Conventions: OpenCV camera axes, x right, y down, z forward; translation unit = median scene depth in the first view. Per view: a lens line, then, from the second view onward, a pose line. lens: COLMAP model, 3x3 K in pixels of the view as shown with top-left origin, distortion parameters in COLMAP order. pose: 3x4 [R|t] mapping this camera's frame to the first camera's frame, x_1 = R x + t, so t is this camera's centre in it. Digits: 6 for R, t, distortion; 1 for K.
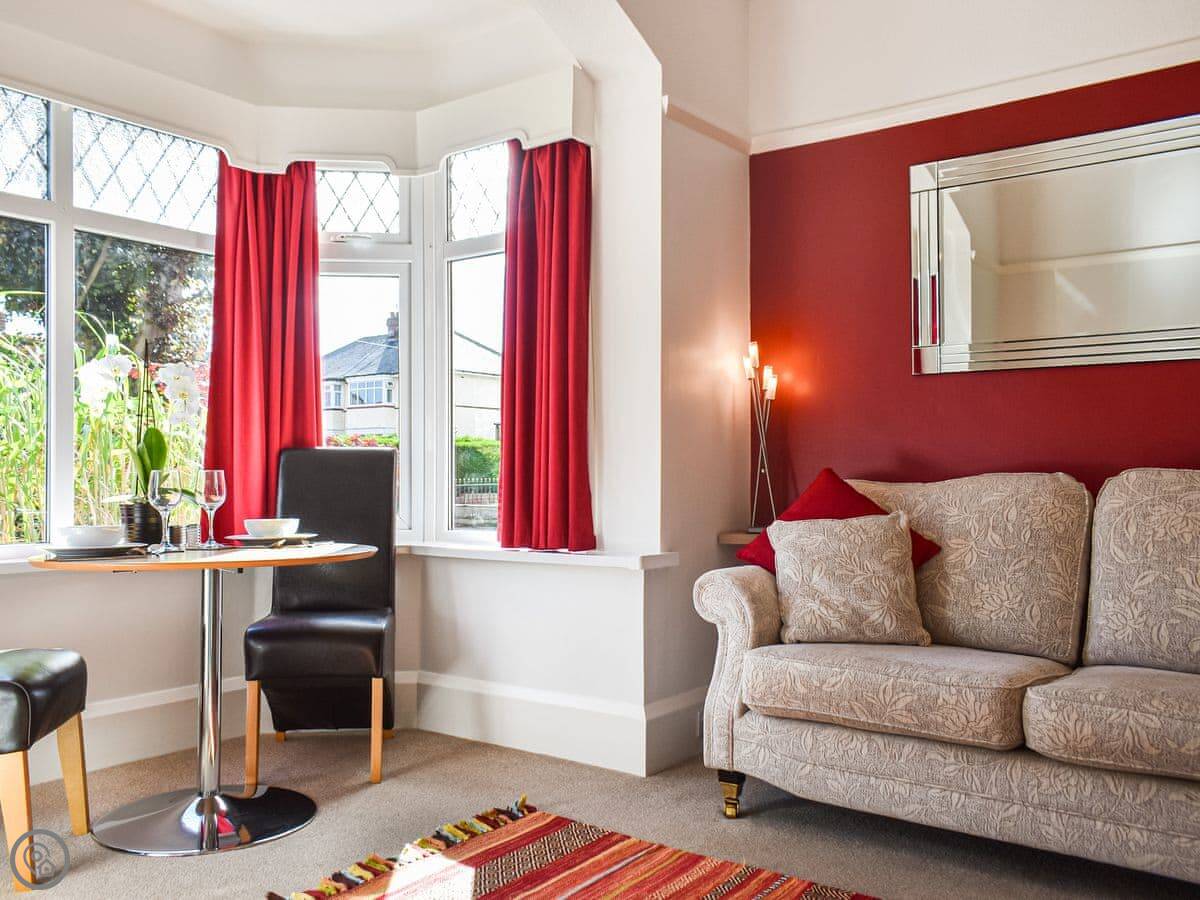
lens RADIAL K [[1062.7, 0, 591.4], [0, 1062.7, 443.0], [0, 0, 1]] dist [-0.014092, -0.006196]
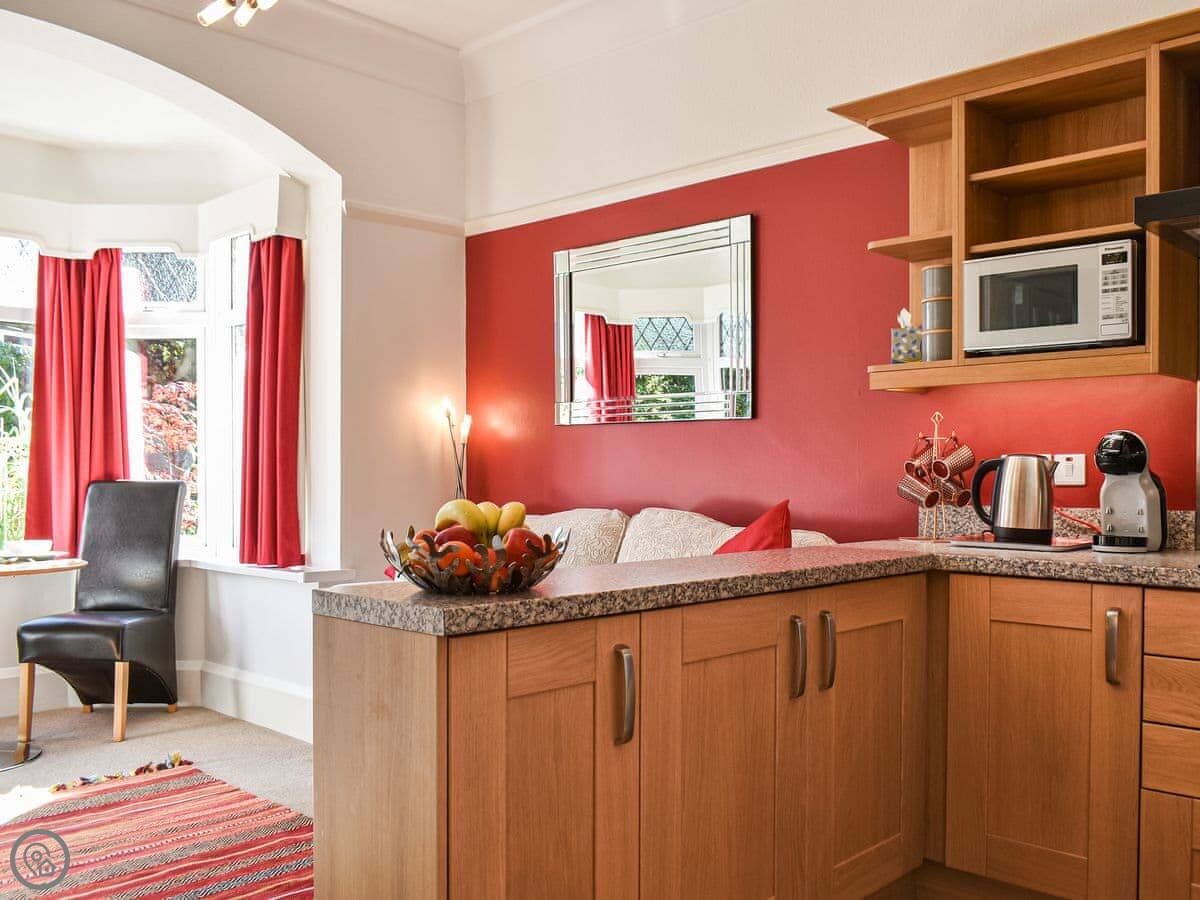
lens RADIAL K [[1082.1, 0, 627.8], [0, 1082.1, 469.4], [0, 0, 1]] dist [-0.029721, 0.018304]
pose [[0.996601, -0.000255, -0.082385, 0.472266], [0.002264, 0.999702, 0.024287, -0.040796], [0.082354, -0.024391, 0.996305, -0.218863]]
